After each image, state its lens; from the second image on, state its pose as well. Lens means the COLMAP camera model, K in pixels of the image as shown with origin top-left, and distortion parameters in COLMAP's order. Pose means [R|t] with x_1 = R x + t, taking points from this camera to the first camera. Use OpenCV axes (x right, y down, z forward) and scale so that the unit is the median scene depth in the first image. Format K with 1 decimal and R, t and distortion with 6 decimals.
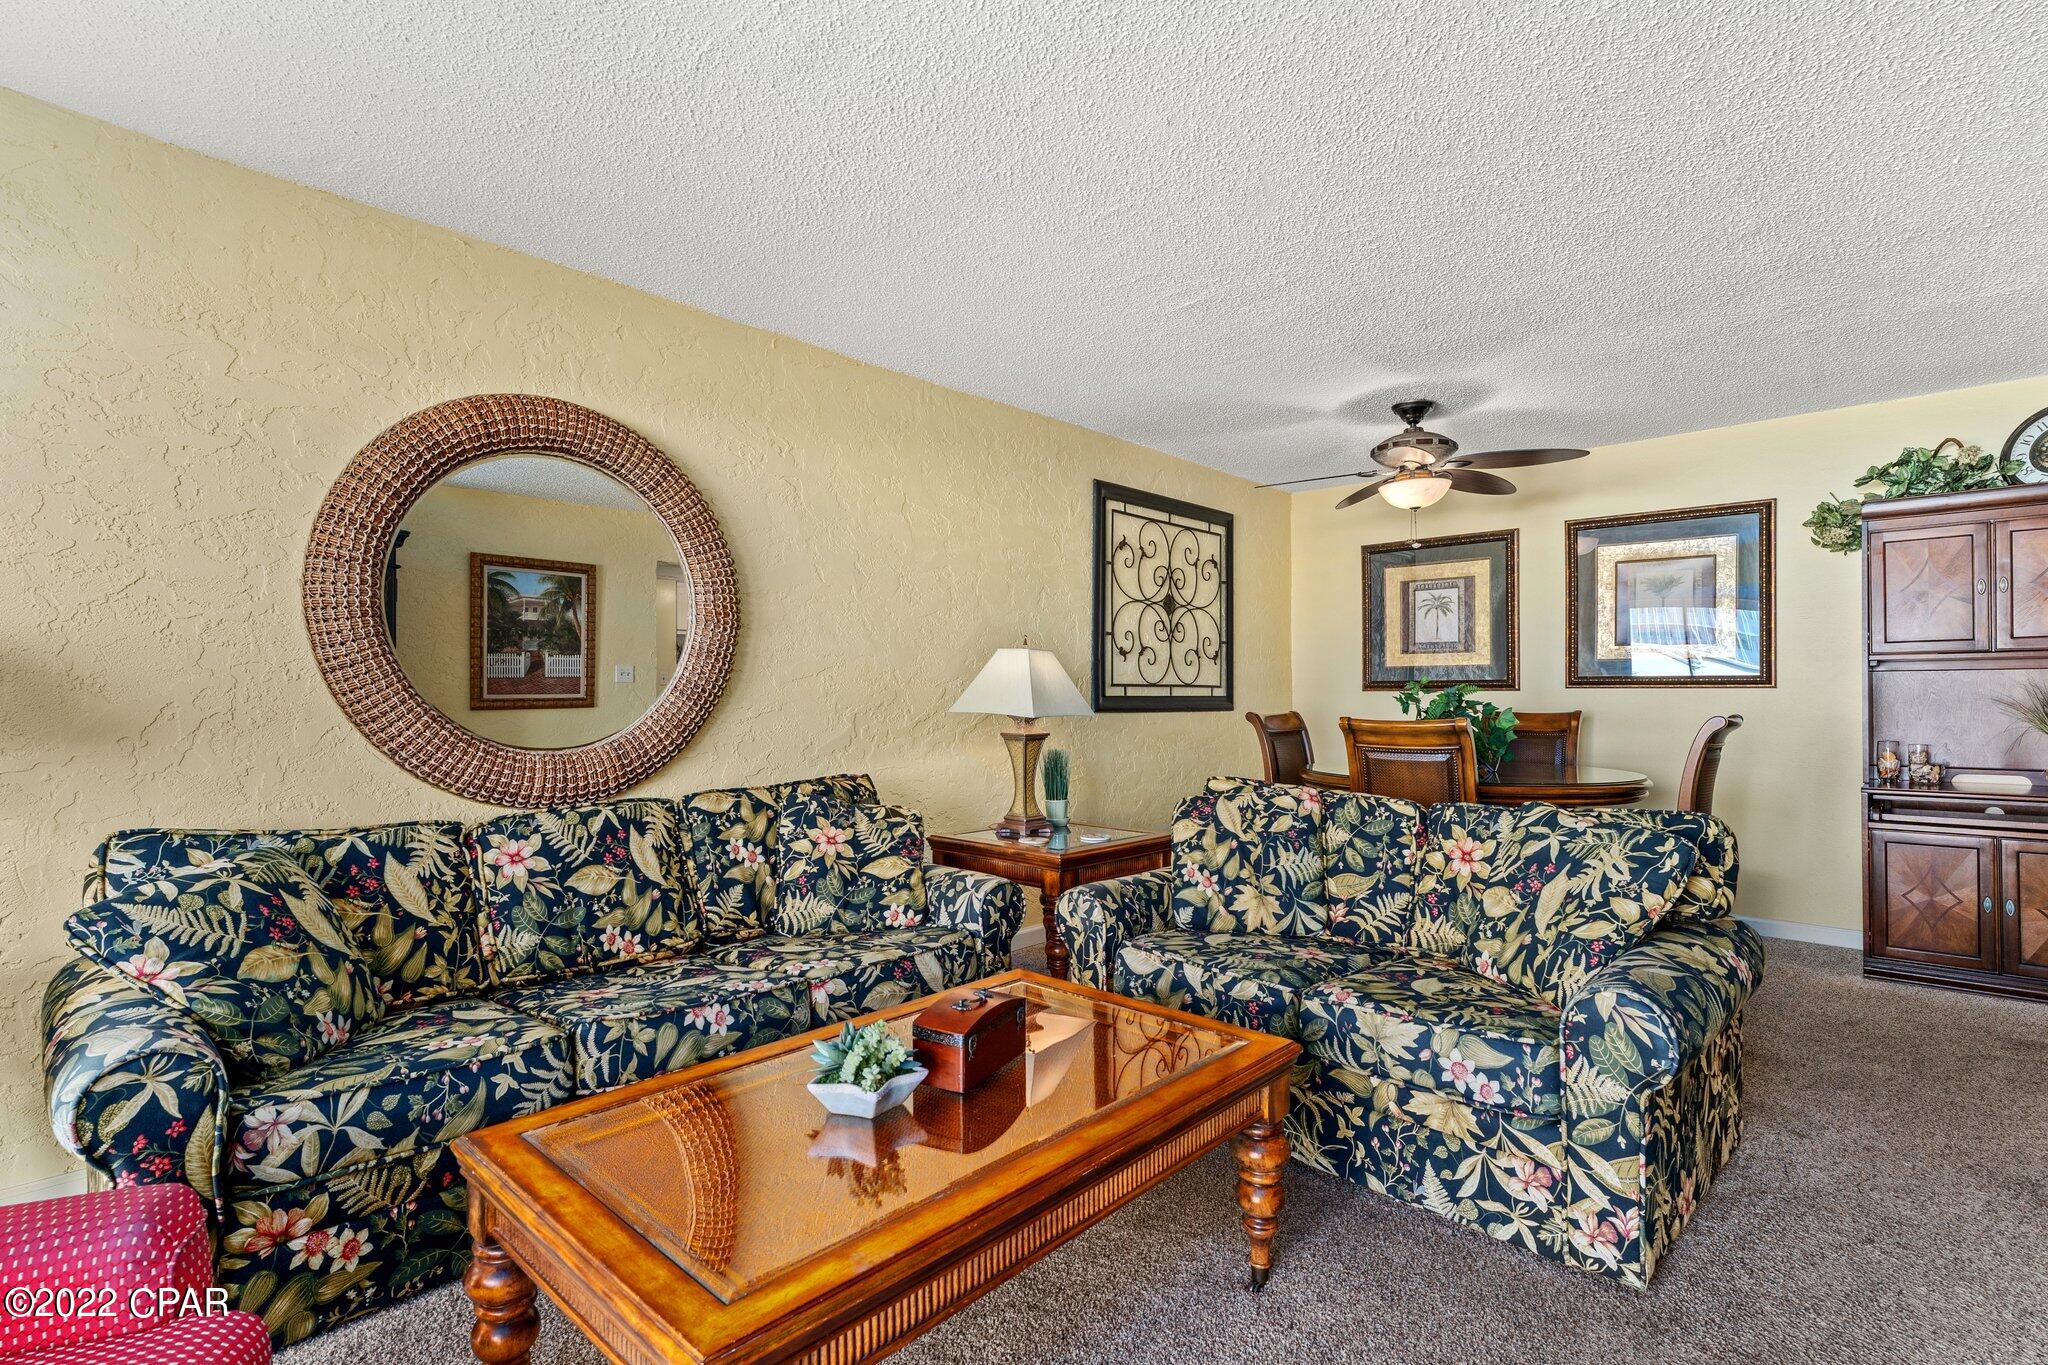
lens RADIAL K [[962.6, 0, 1009.6], [0, 962.6, 693.7], [0, 0, 1]] dist [-0.003205, -0.000465]
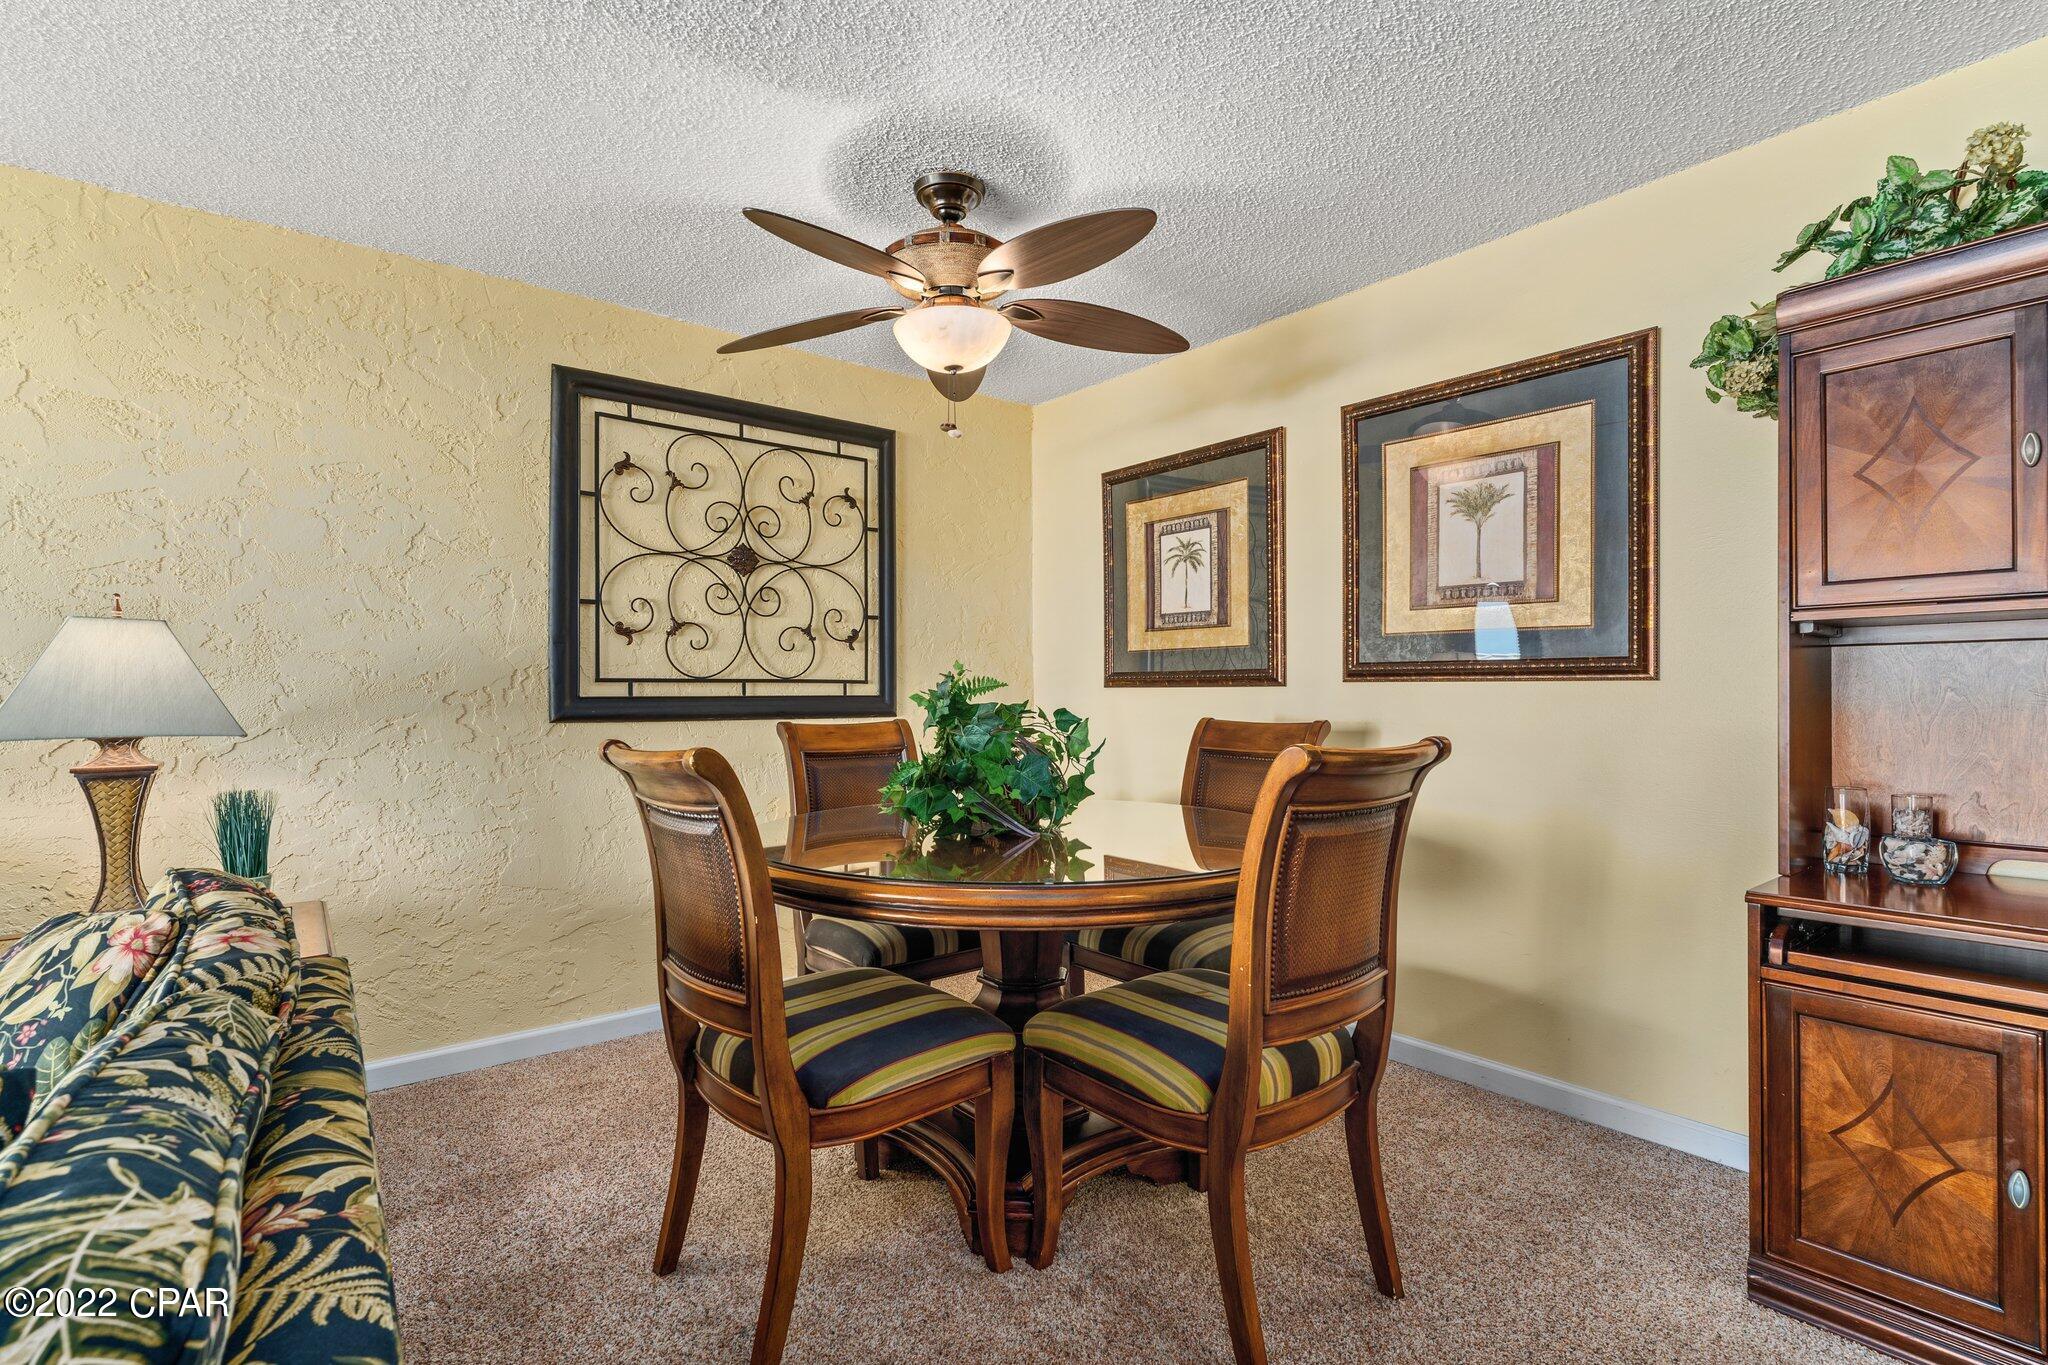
lens RADIAL K [[962.6, 0, 988.8], [0, 962.6, 699.0], [0, 0, 1]] dist [-0.003205, -0.000465]
pose [[0.991591, -0.002127, -0.129392, 0.441804], [0.003547, 0.999936, 0.010748, -0.002413], [0.129361, -0.011116, 0.991535, 0.370500]]
